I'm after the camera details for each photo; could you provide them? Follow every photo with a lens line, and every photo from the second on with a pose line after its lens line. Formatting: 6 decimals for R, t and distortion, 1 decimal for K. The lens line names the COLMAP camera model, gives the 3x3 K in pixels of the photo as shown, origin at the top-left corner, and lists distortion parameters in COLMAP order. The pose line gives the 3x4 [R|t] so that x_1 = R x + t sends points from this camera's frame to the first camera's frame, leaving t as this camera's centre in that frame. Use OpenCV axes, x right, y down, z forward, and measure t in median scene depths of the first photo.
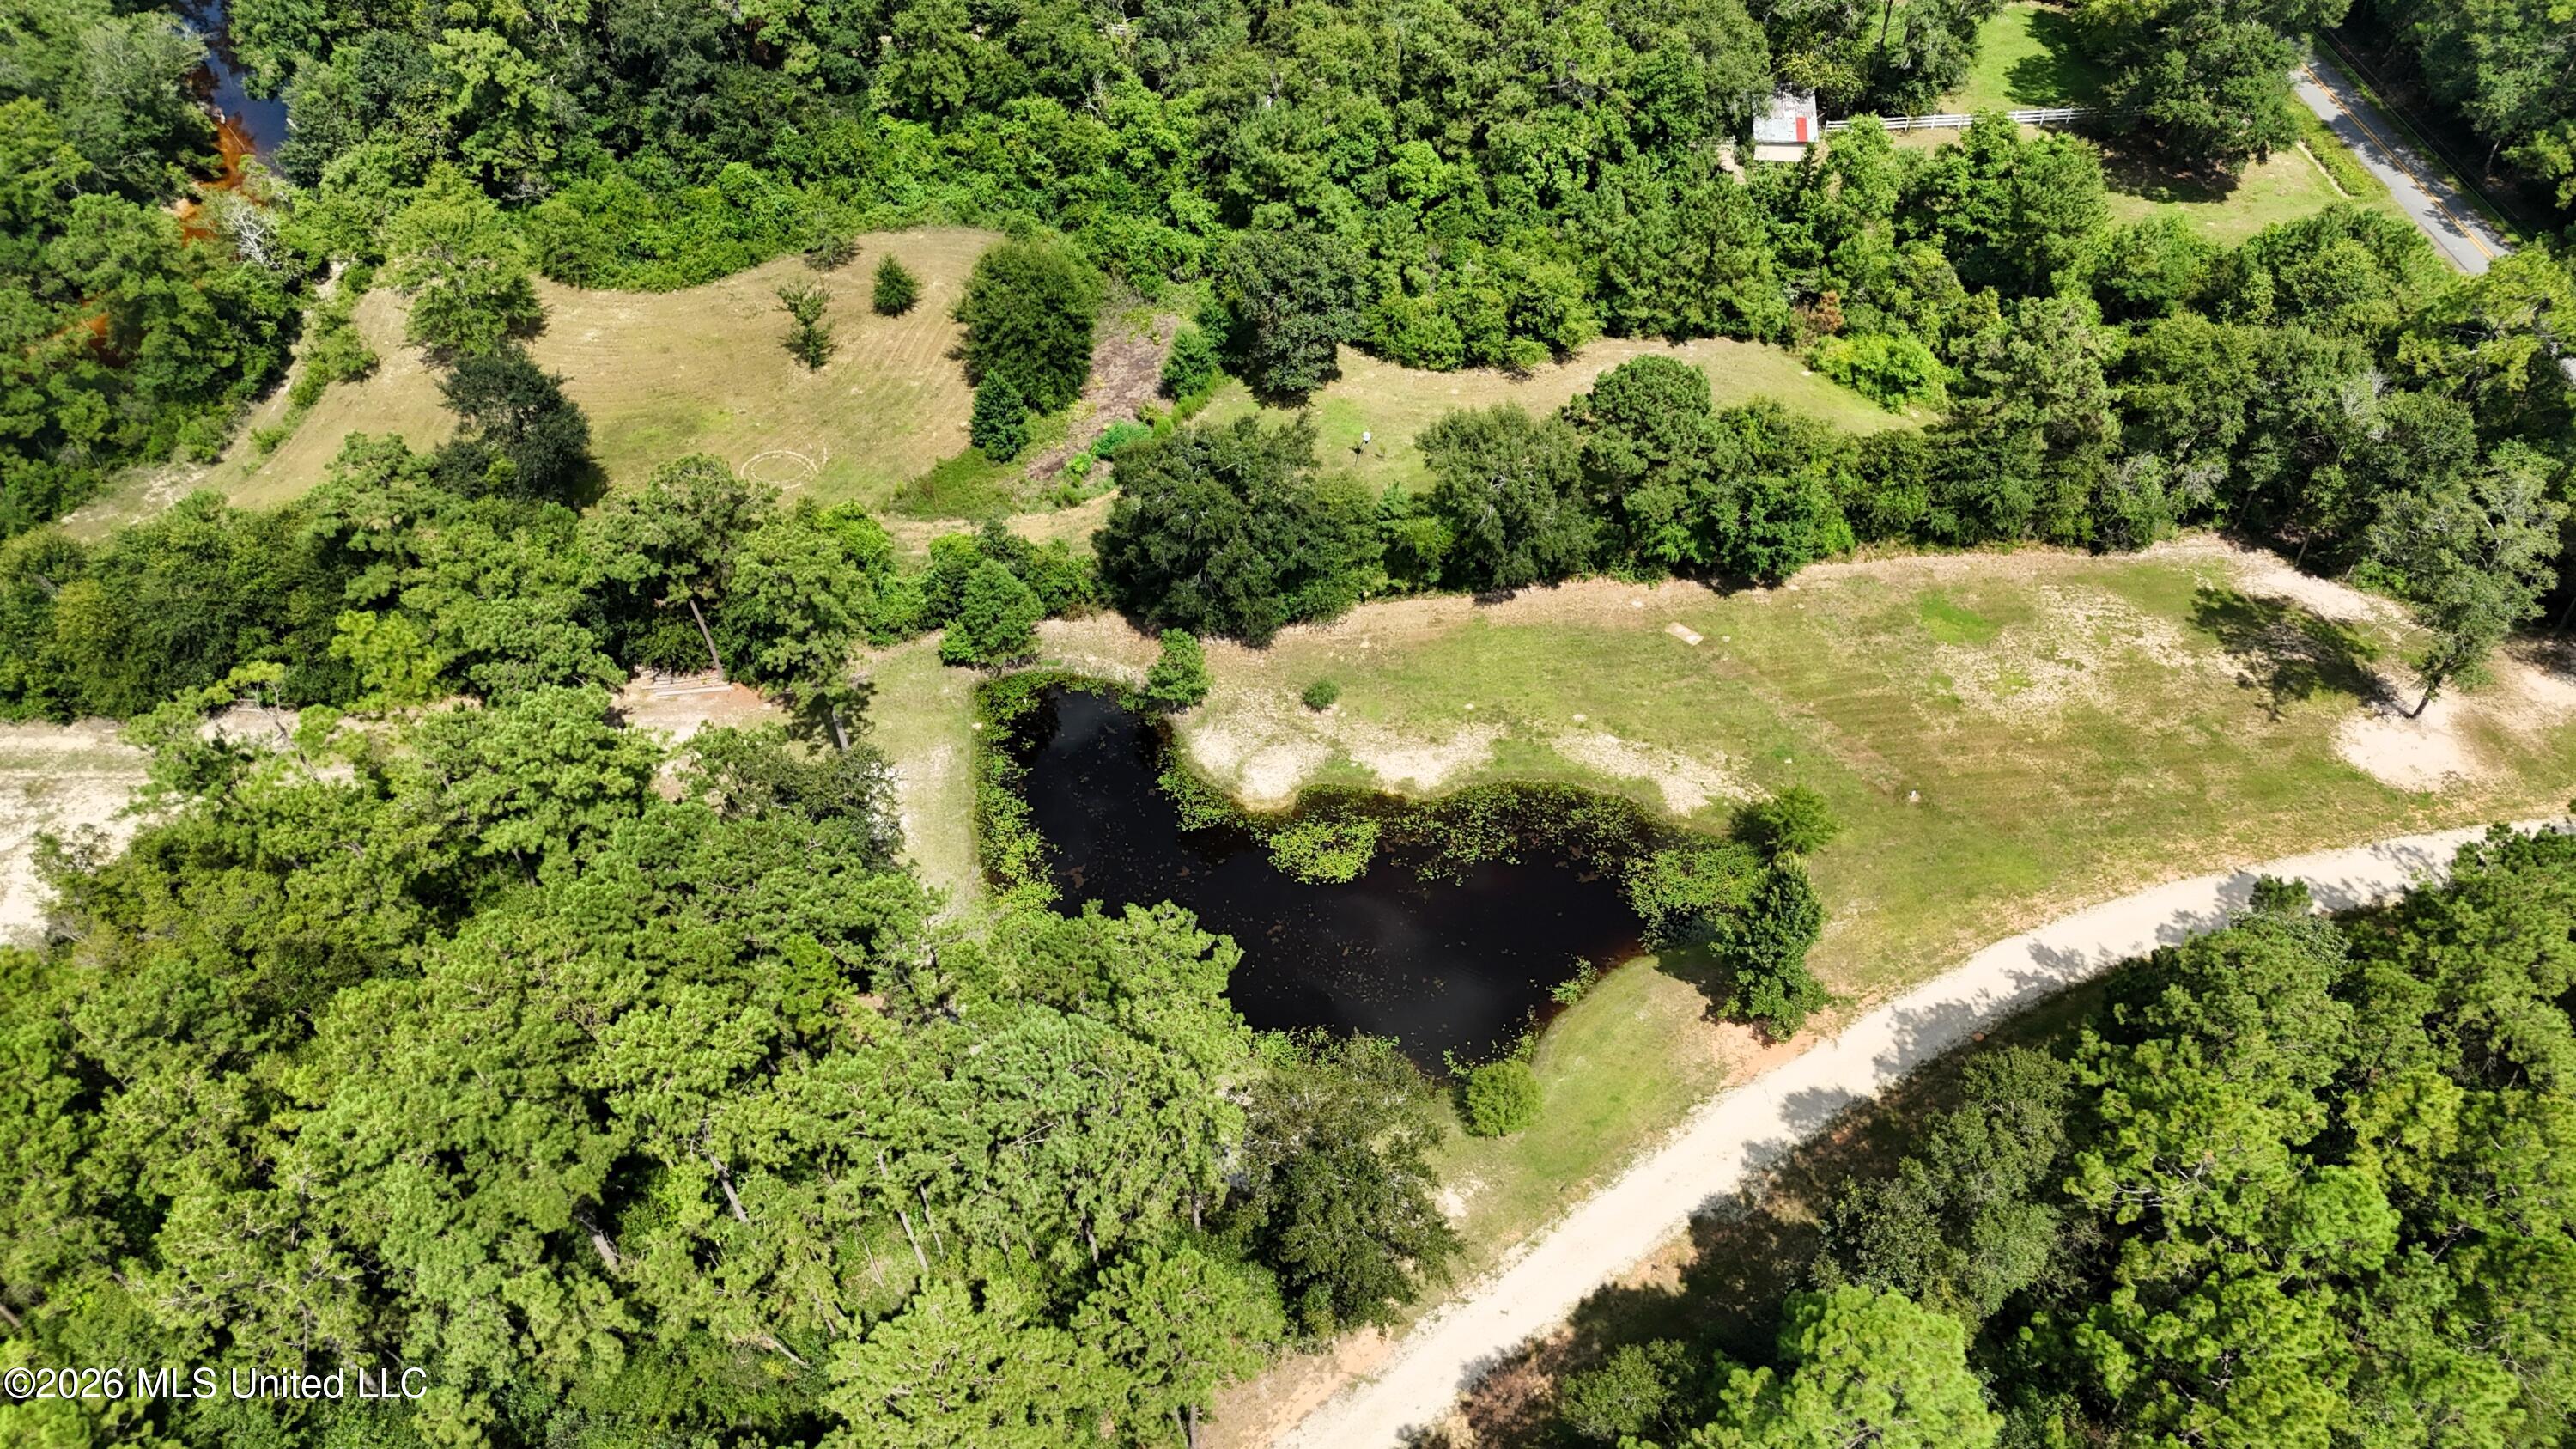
lens RADIAL K [[1893.4, 0, 1286.7], [0, 1893.4, 731.9], [0, 0, 1]] dist [0.079101, -0.075396]
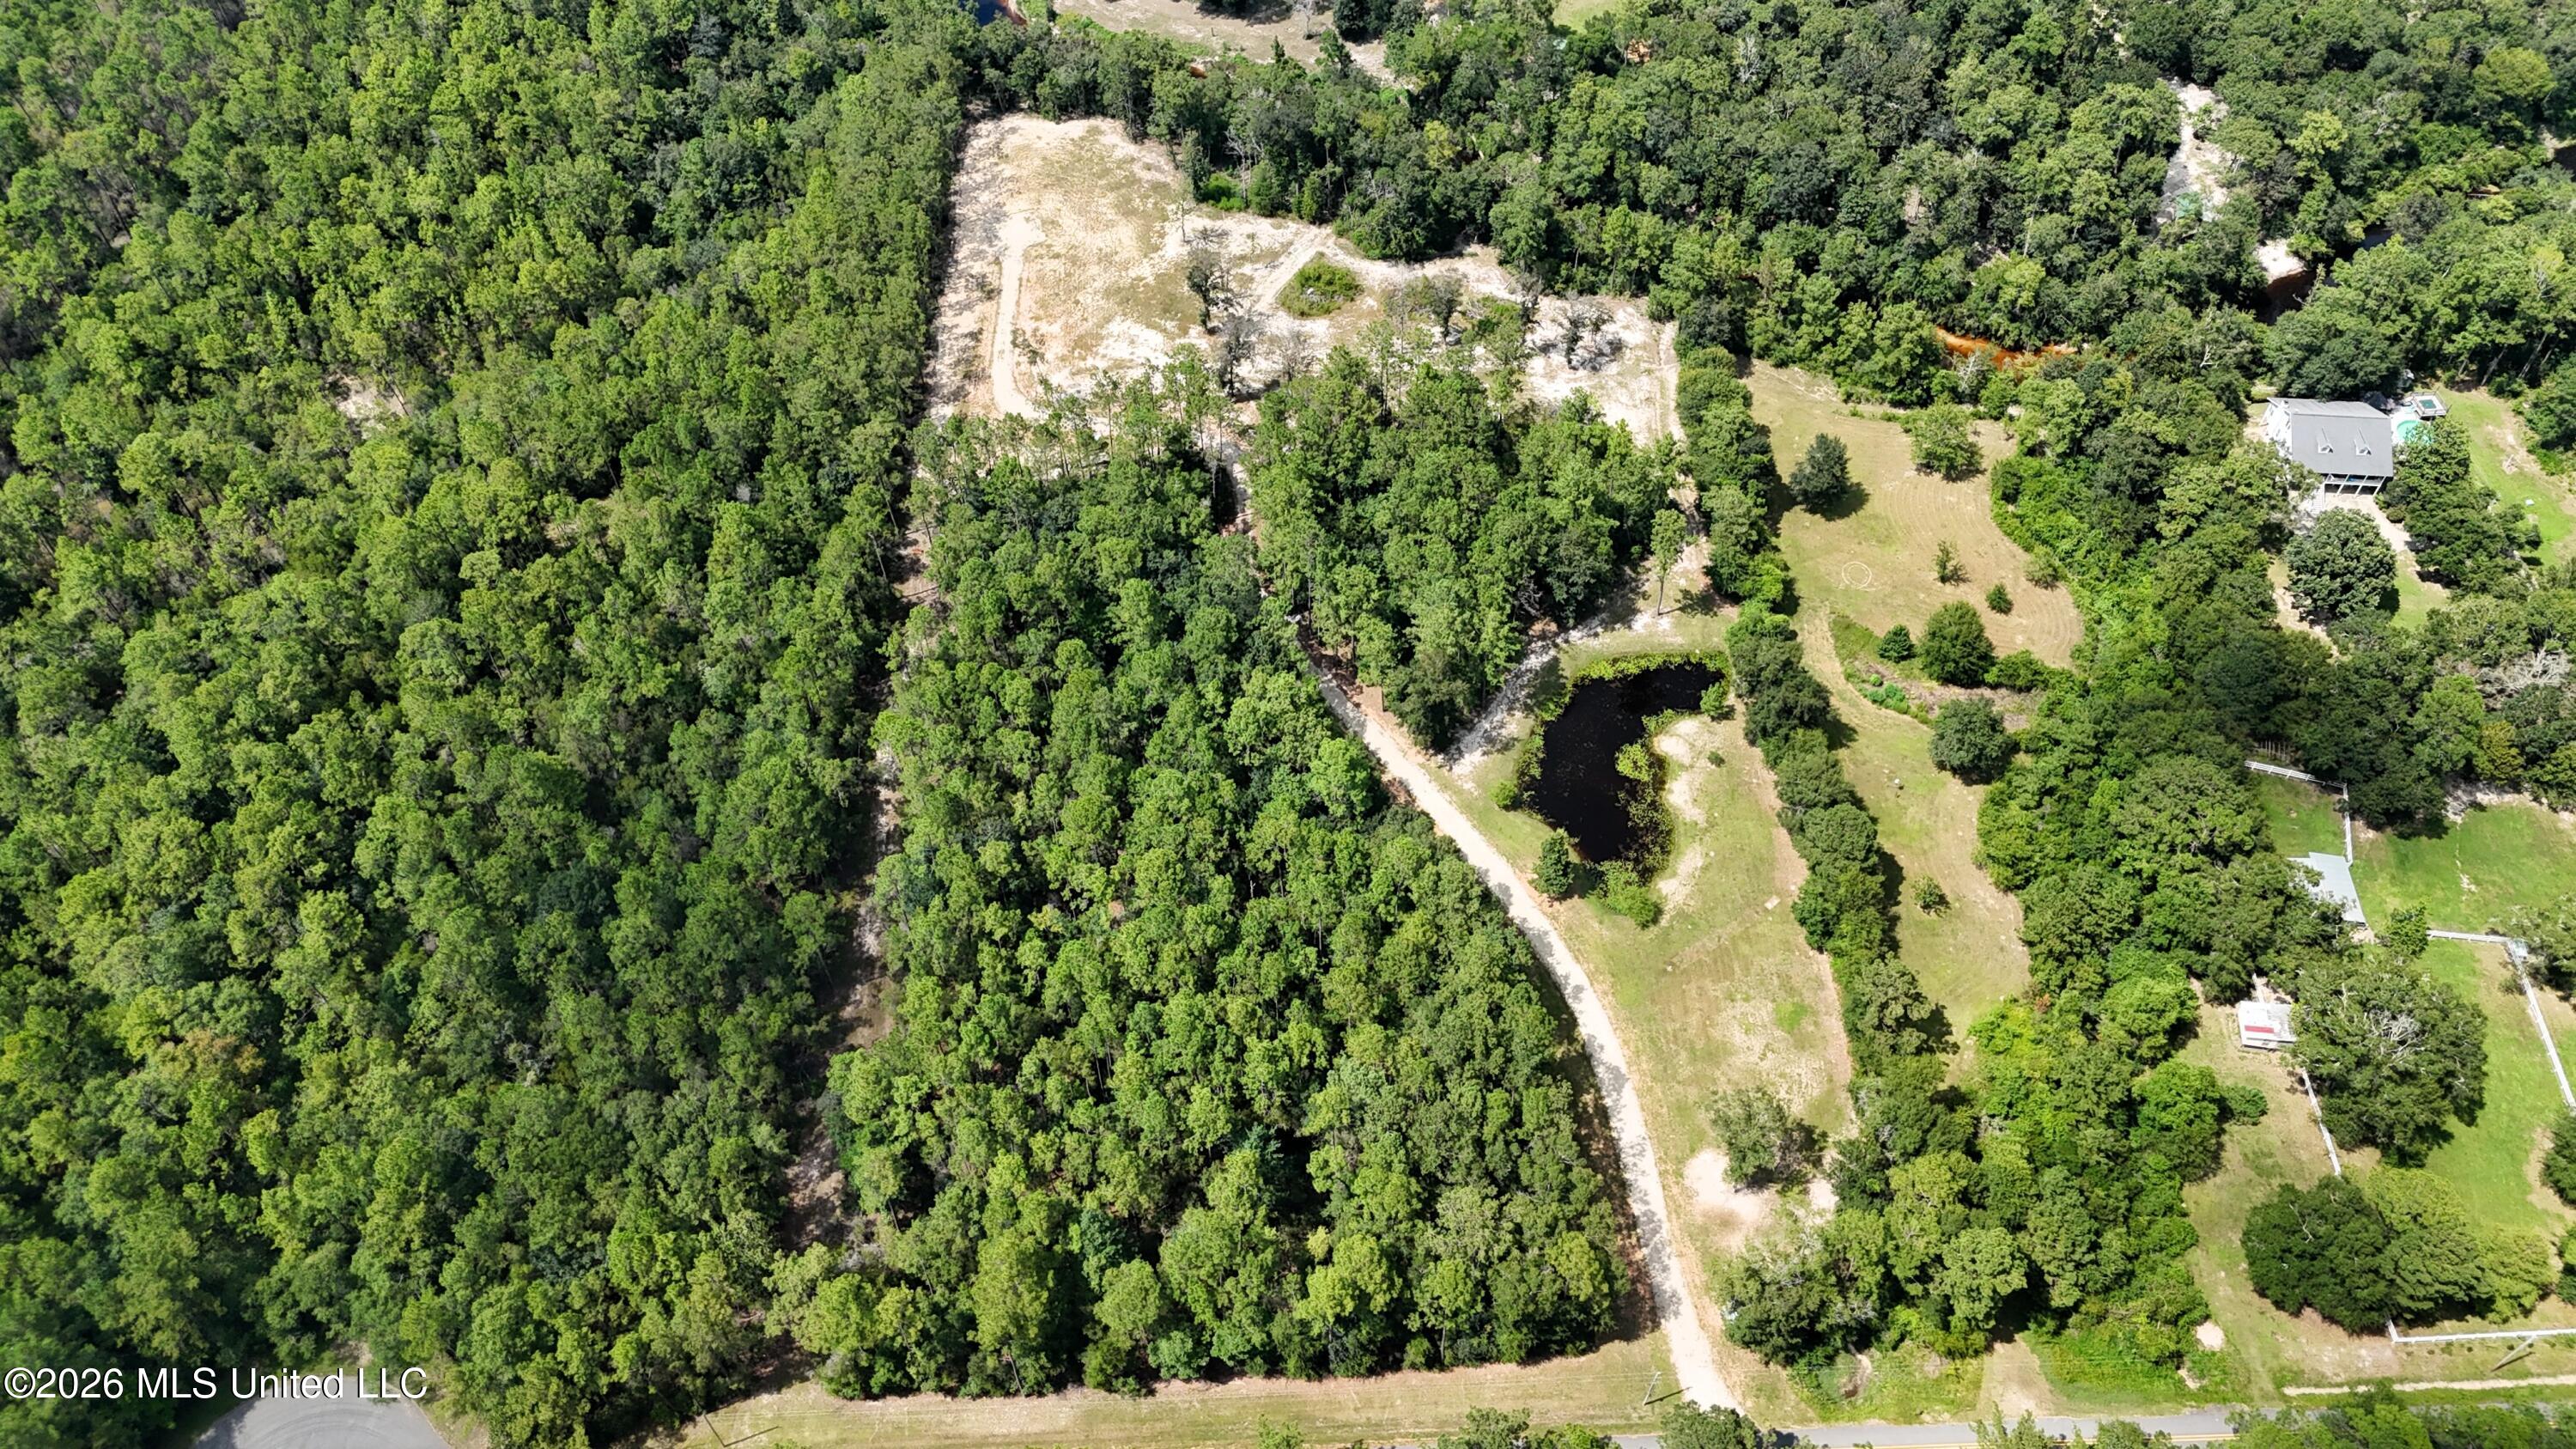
lens RADIAL K [[1893.4, 0, 1290.7], [0, 1893.4, 728.7], [0, 0, 1]] dist [0.079101, -0.075396]
pose [[-0.071431, 0.783744, -0.616962, 1.332090], [-0.714227, 0.391579, 0.580126, -0.922965], [0.696260, 0.482090, 0.531800, -0.543530]]
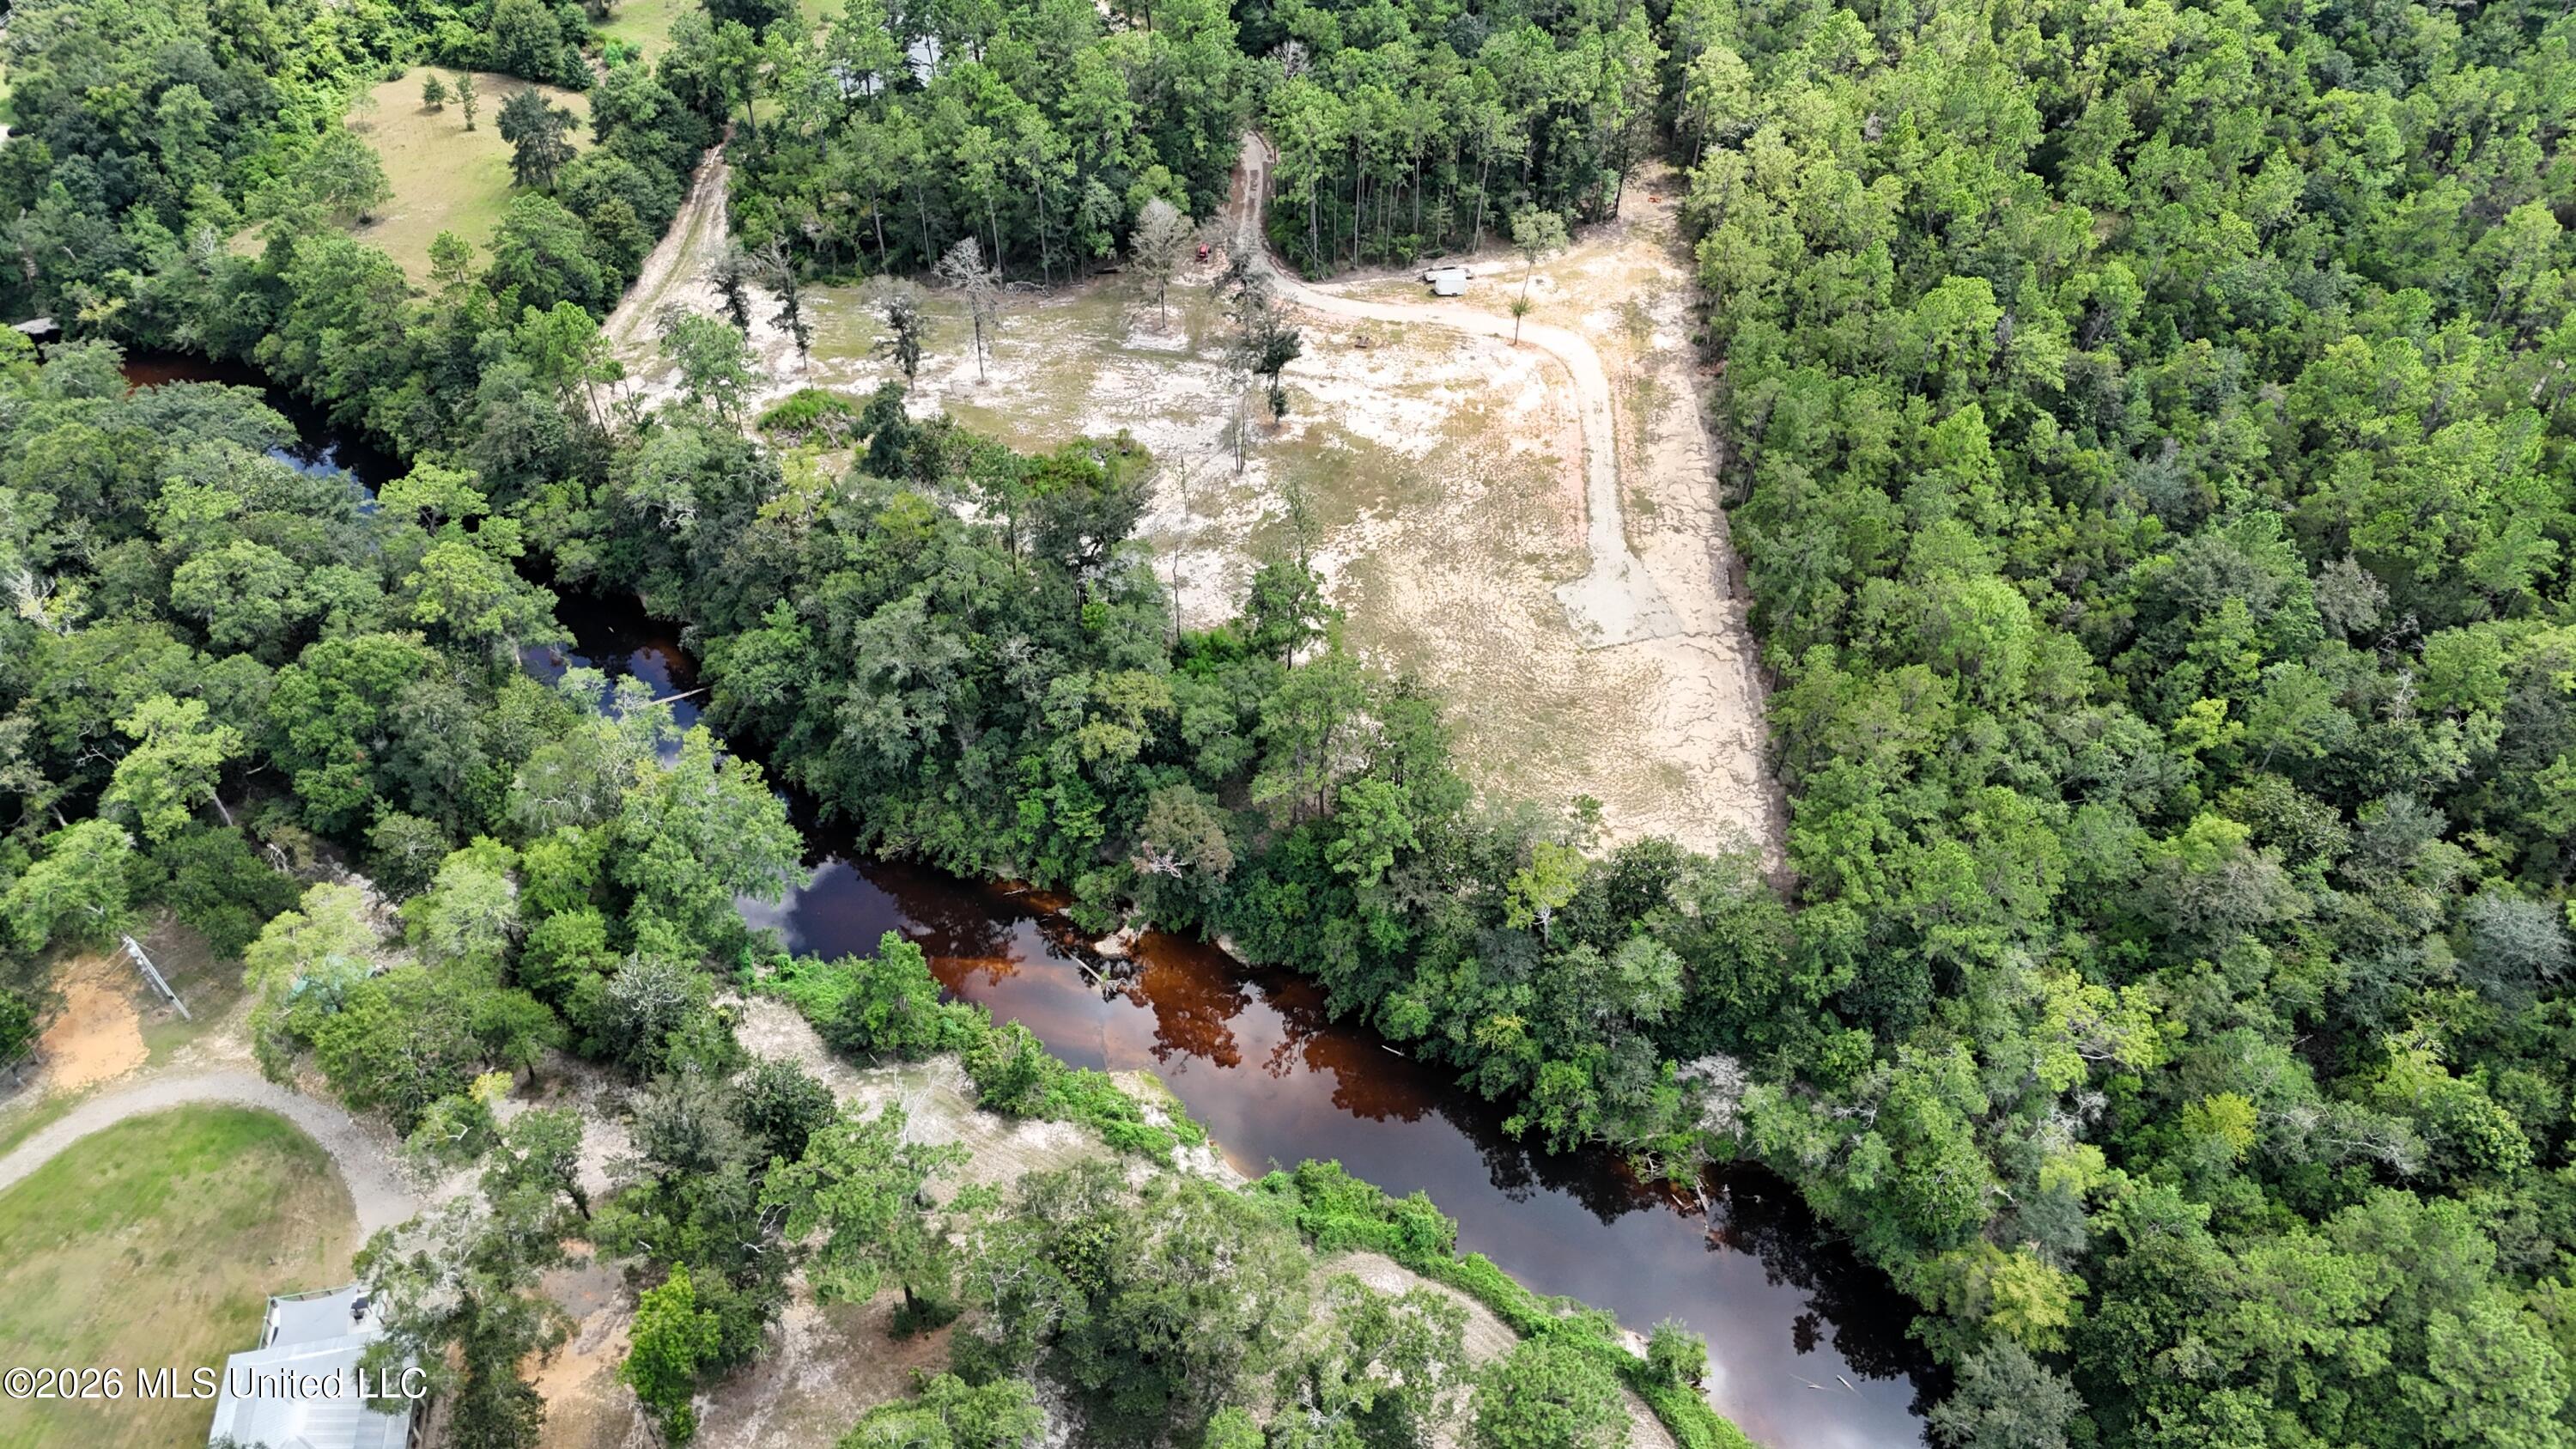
lens RADIAL K [[1893.4, 0, 1289.4], [0, 1893.4, 738.0], [0, 0, 1]] dist [0.079101, -0.075396]
pose [[0.152101, -0.678031, 0.719124, -2.054857], [0.718413, 0.575535, 0.390696, -0.021611], [-0.678784, 0.457202, 0.574646, -0.328982]]
